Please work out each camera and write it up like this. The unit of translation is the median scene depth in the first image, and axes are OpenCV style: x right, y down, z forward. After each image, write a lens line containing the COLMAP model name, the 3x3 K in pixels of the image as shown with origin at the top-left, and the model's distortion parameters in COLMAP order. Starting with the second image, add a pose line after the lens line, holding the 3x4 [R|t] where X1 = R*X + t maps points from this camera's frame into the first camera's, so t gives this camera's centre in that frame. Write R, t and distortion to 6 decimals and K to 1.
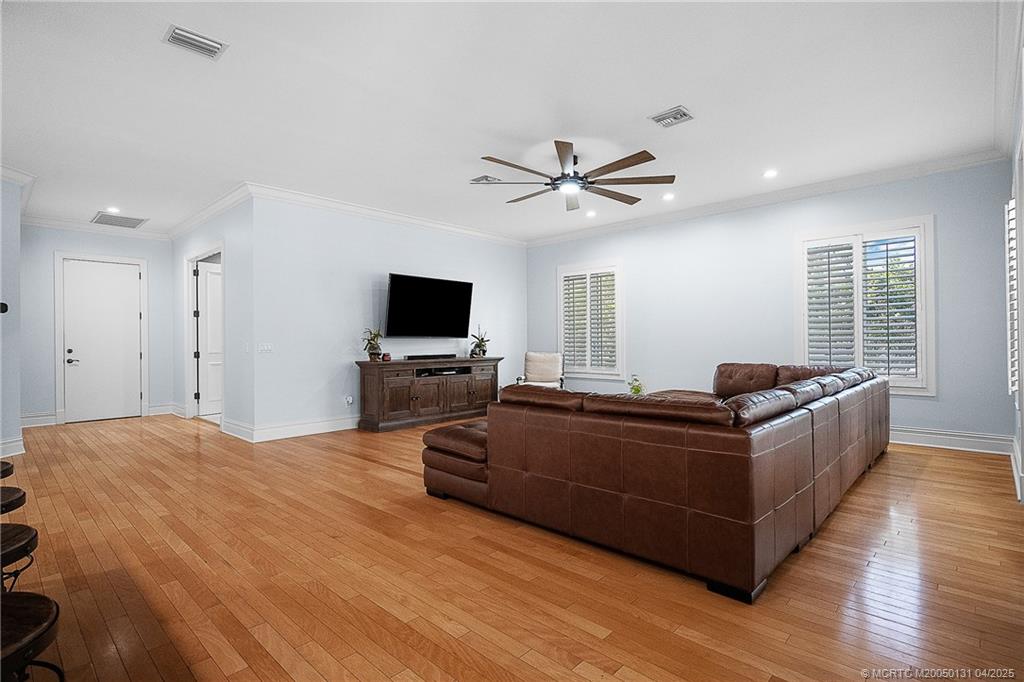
lens RADIAL K [[502.9, 0, 512.0], [0, 502.9, 341.0], [0, 0, 1]] dist [0.000066, -0.000009]
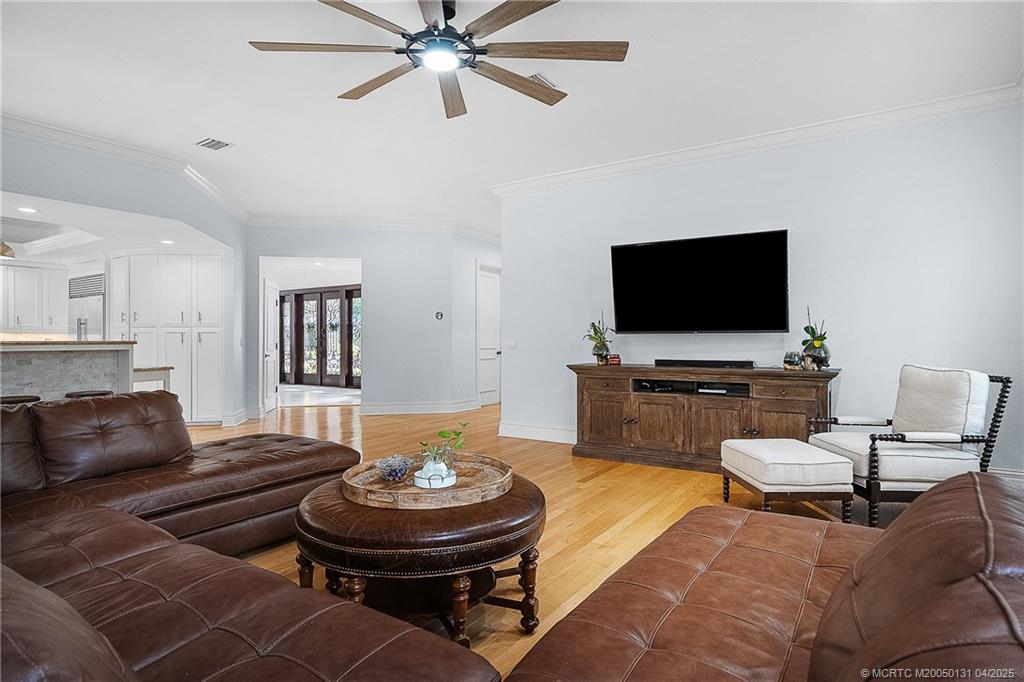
lens RADIAL K [[570.5, 0, 512.0], [0, 570.5, 341.0], [0, 0, 1]] dist [0.000569, -0.000047]
pose [[0.183390, 0.013005, -0.982954, 0.523834], [0.011061, 0.999822, 0.015292, -0.010495], [0.982978, -0.013676, 0.183213, 0.664199]]
